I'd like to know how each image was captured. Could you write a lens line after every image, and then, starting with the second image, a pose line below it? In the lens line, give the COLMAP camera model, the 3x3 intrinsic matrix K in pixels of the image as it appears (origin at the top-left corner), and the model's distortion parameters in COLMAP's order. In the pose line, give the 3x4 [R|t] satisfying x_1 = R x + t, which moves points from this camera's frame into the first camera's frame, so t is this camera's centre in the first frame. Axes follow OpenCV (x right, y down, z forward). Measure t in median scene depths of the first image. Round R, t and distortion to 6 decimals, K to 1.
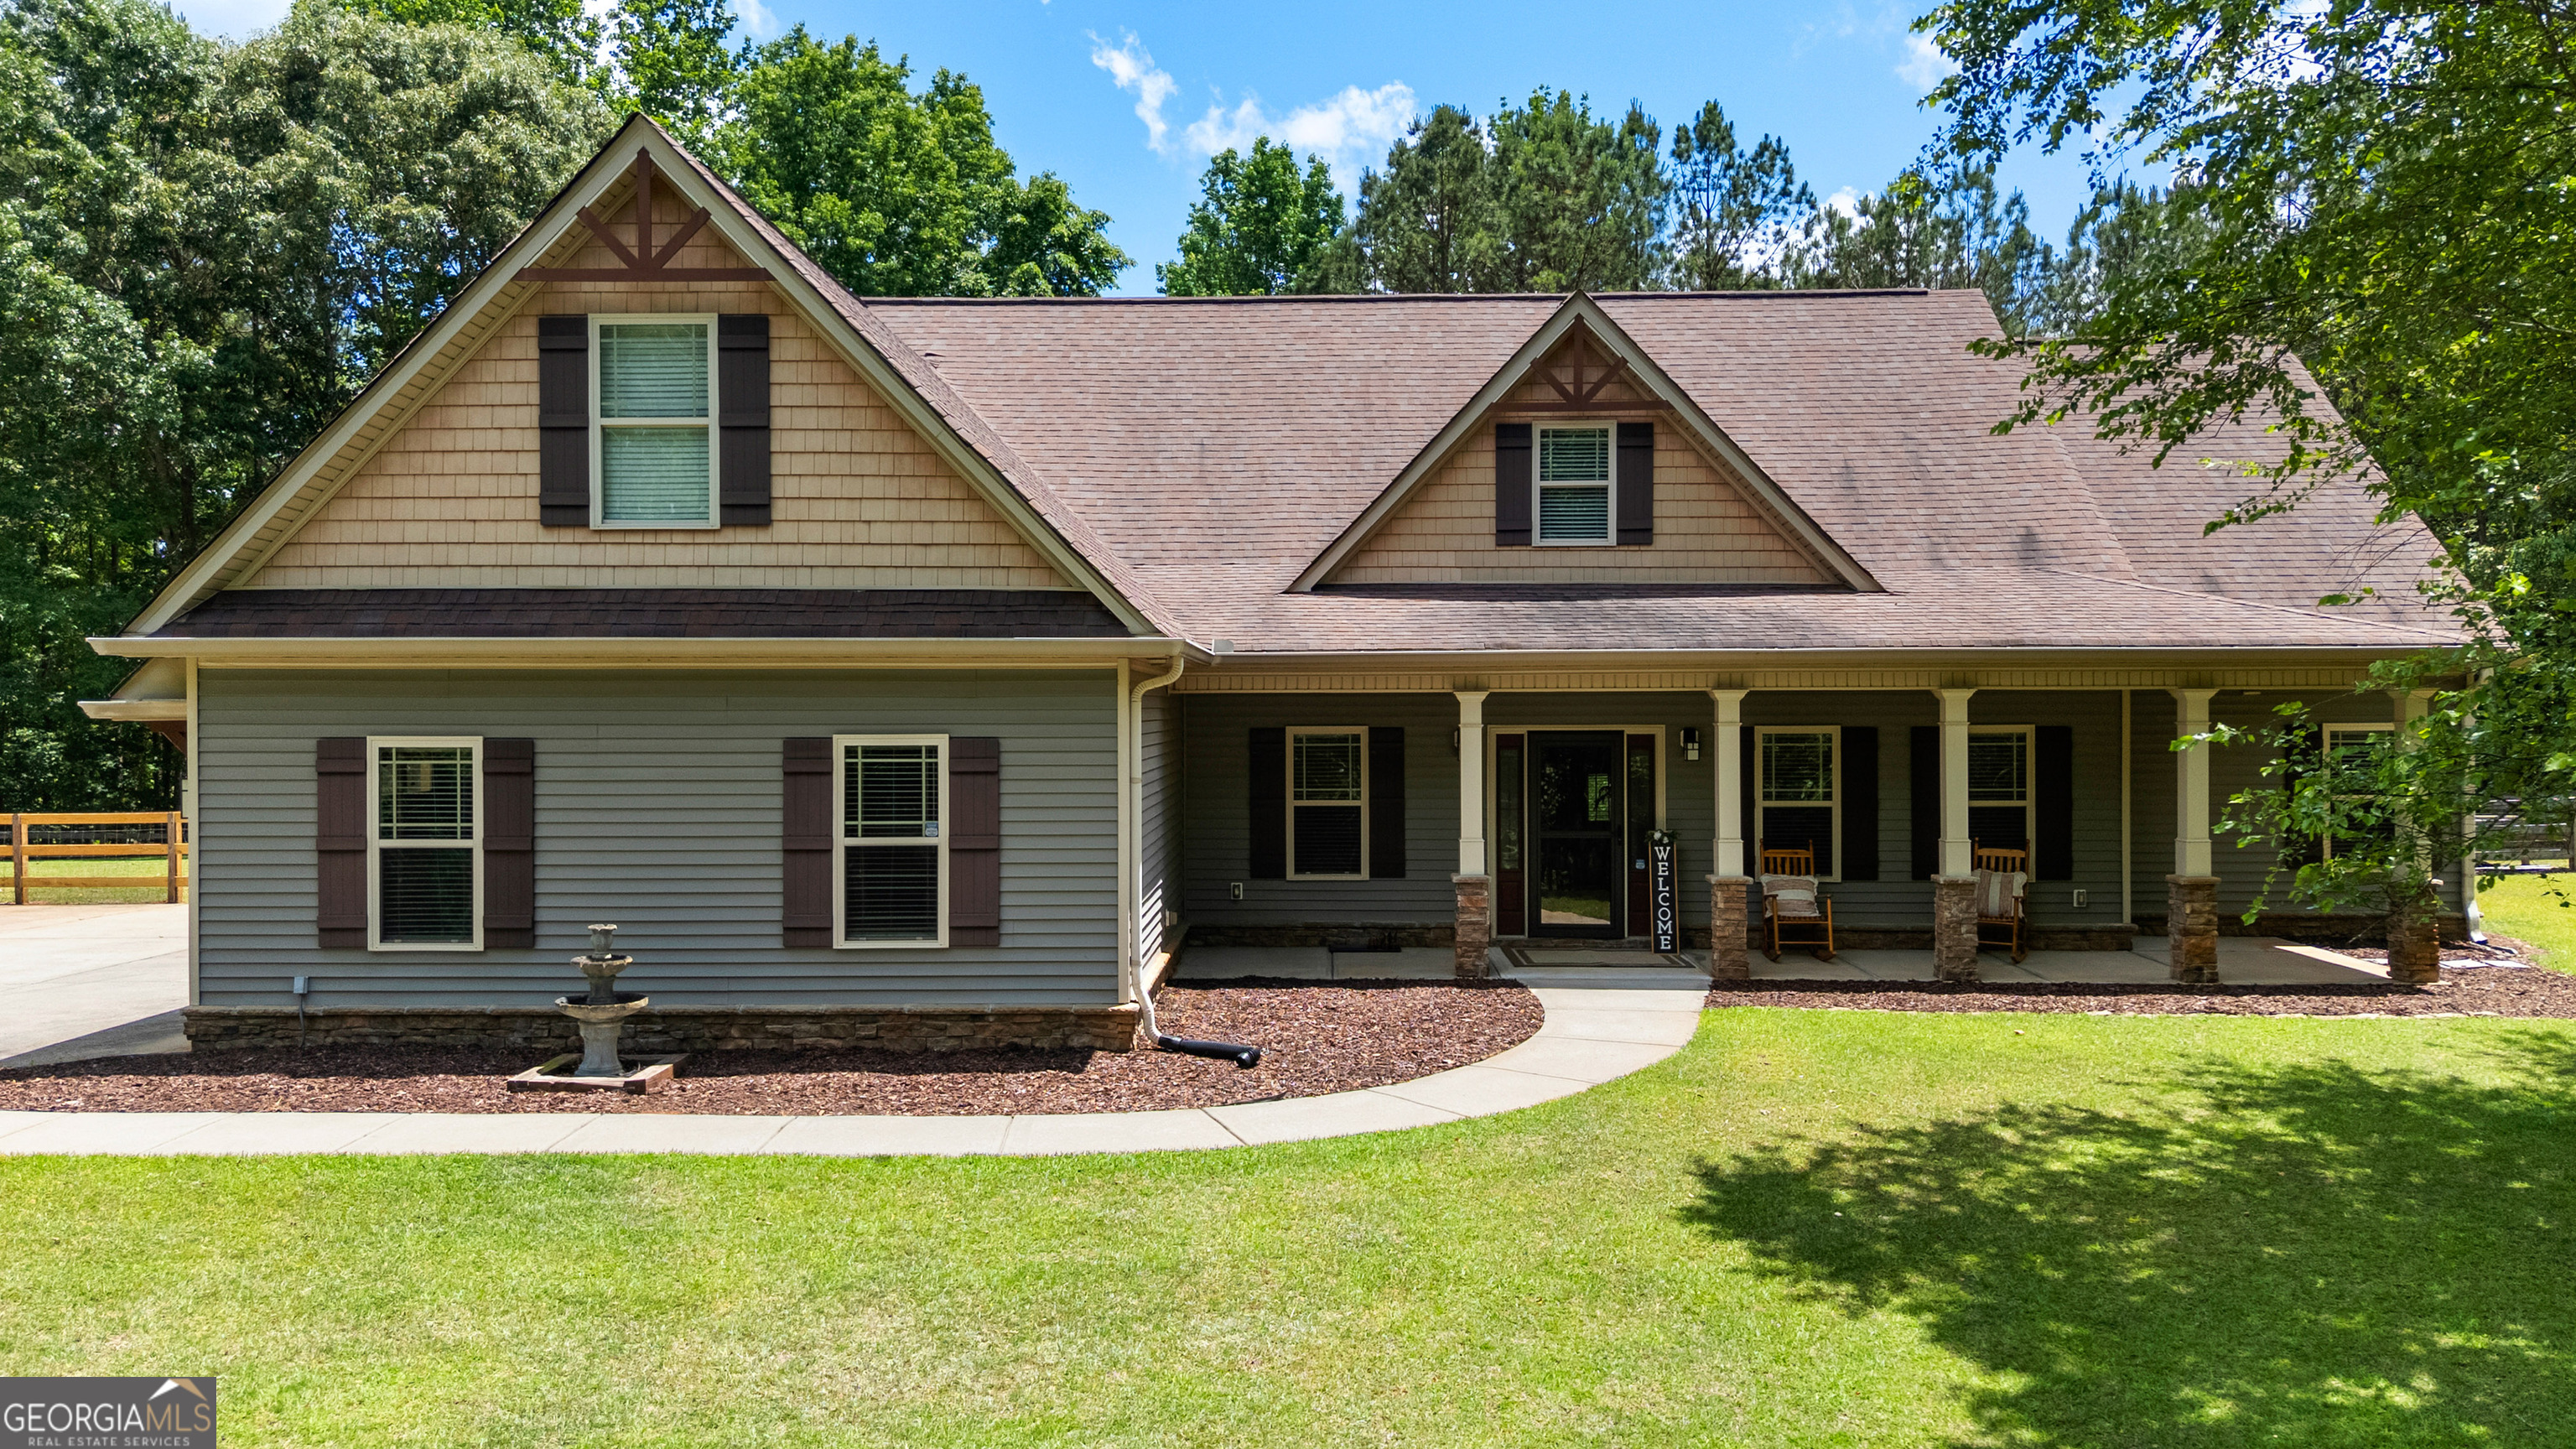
lens RADIAL K [[1839.5, 0, 1285.3], [0, 1839.5, 739.0], [0, 0, 1]] dist [0.120394, 0.000771]
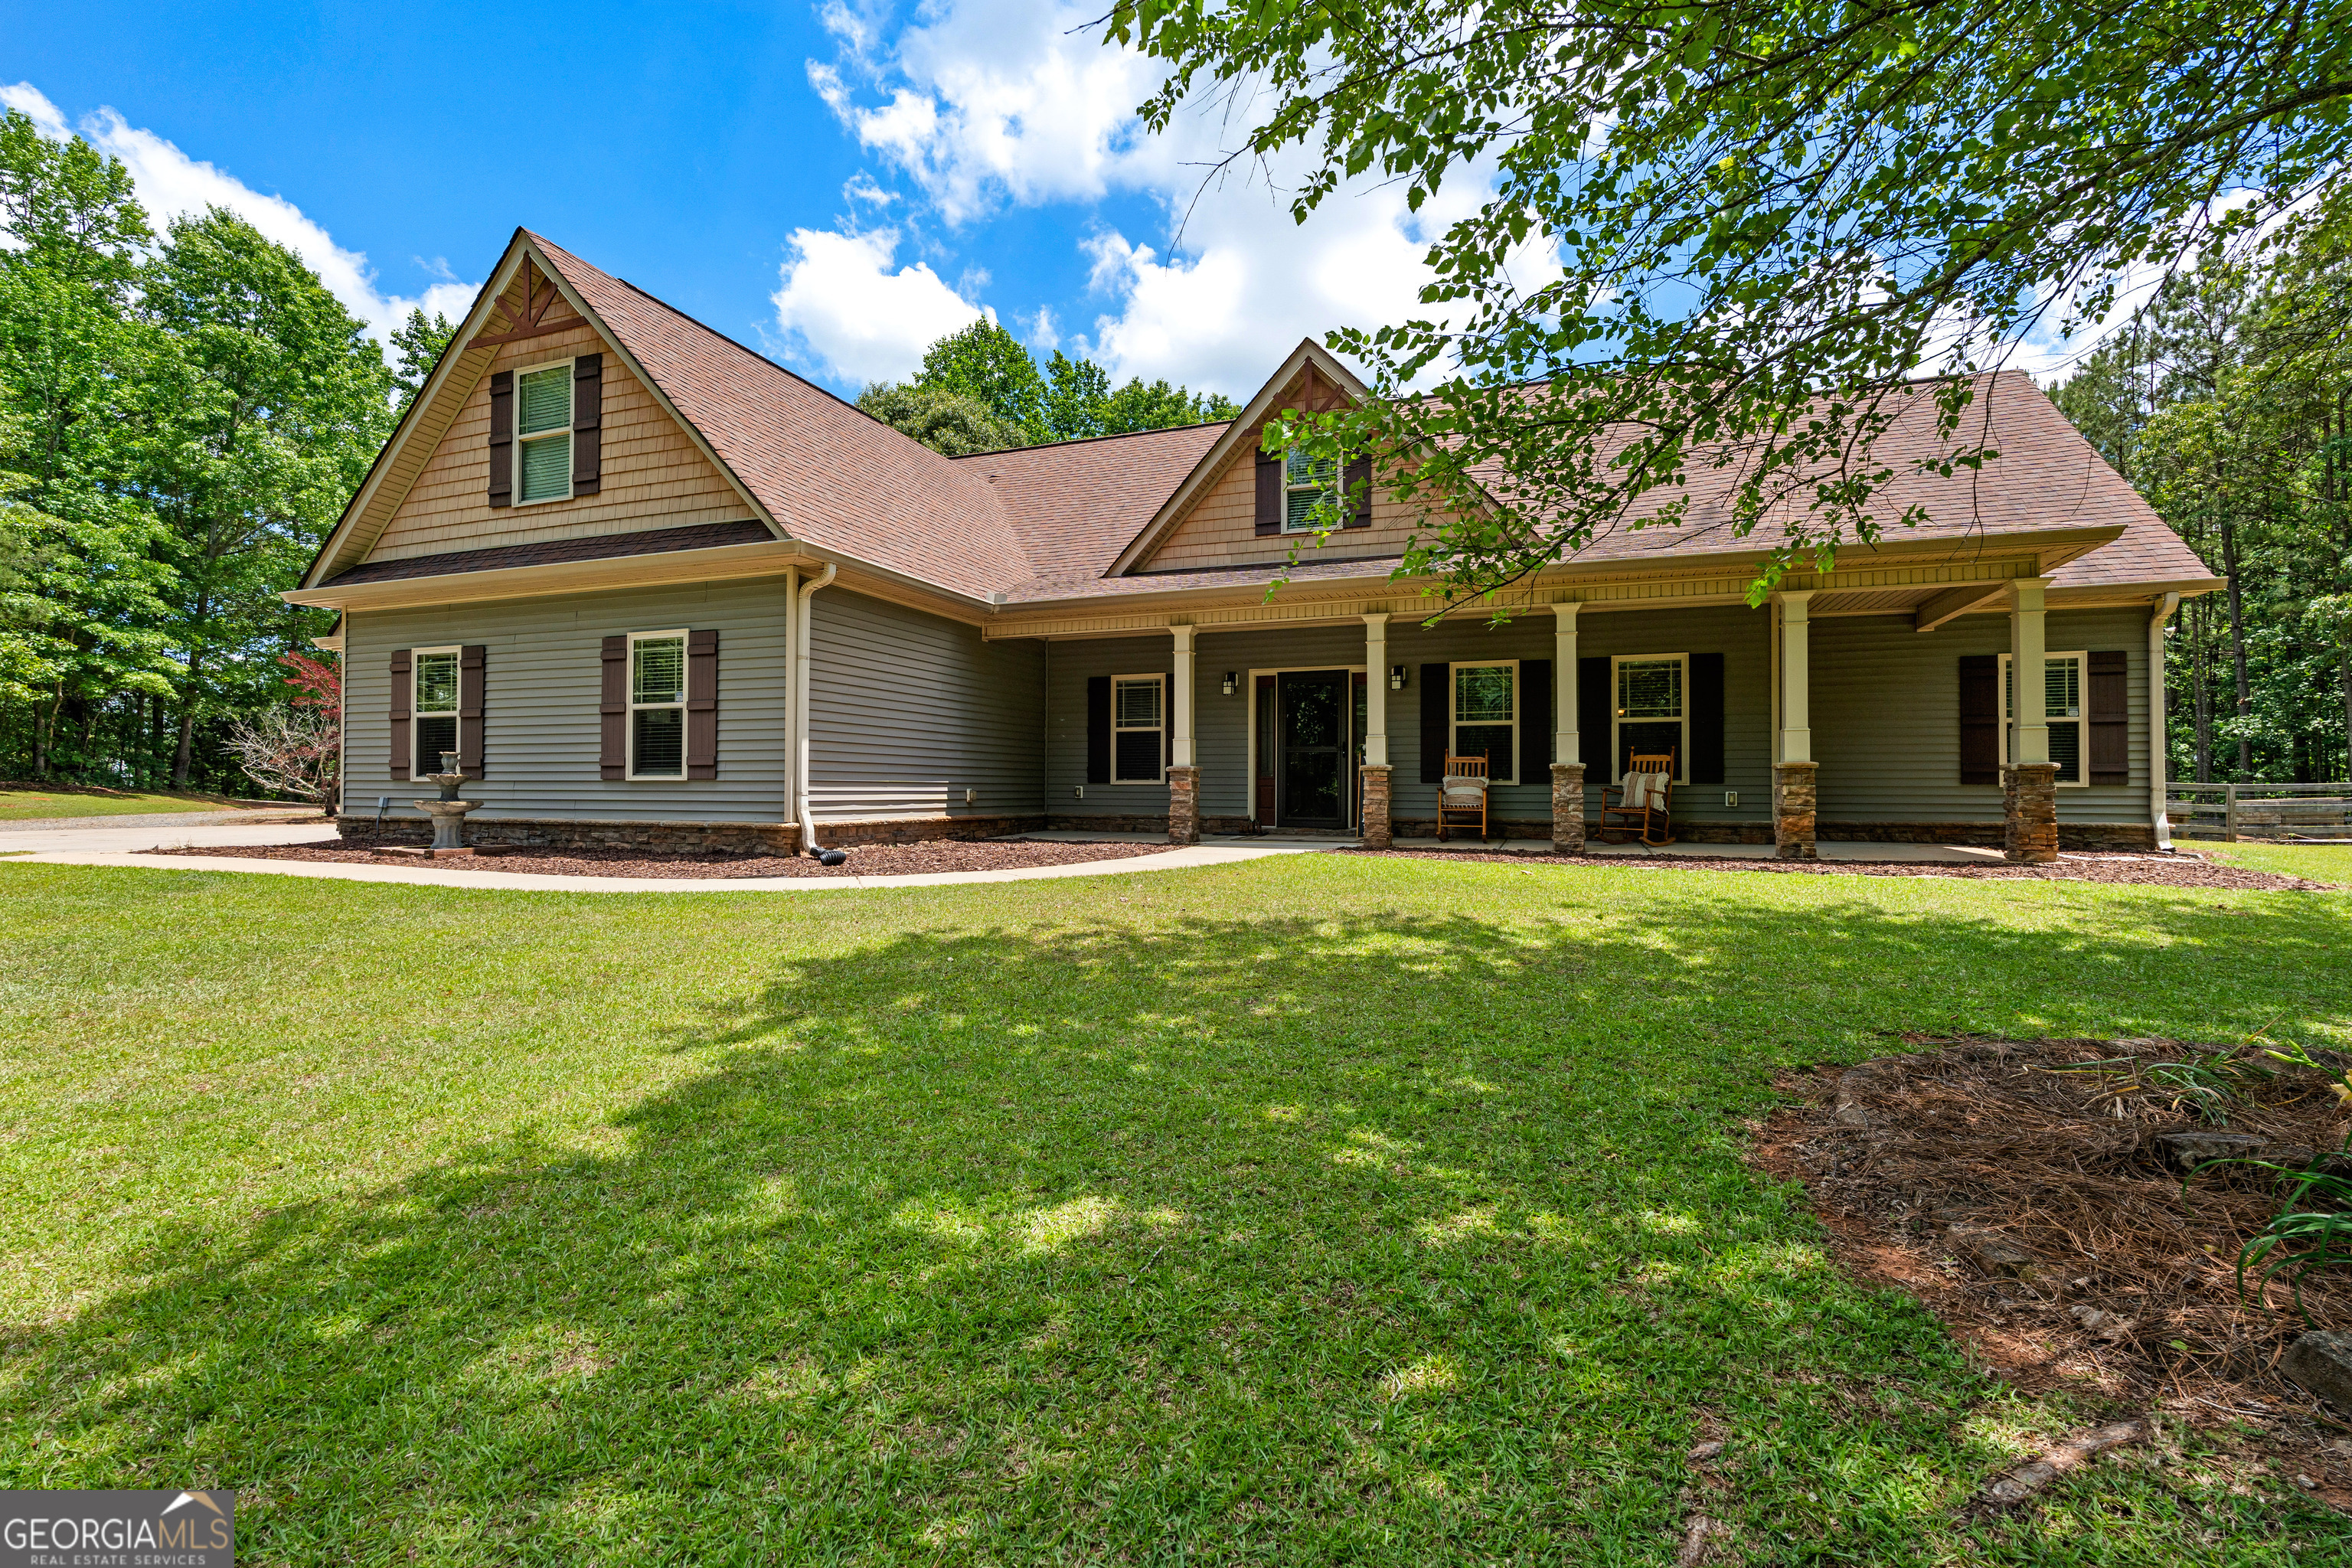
lens RADIAL K [[1026.9, 0, 1161.2], [0, 1026.9, 779.9], [0, 0, 1]] dist [-0.001011, -0.000522]
pose [[0.944827, 0.002157, -0.327564, 0.412141], [-0.009380, 0.999746, -0.020472, 0.124649], [0.327437, 0.022415, 0.944607, 0.380266]]
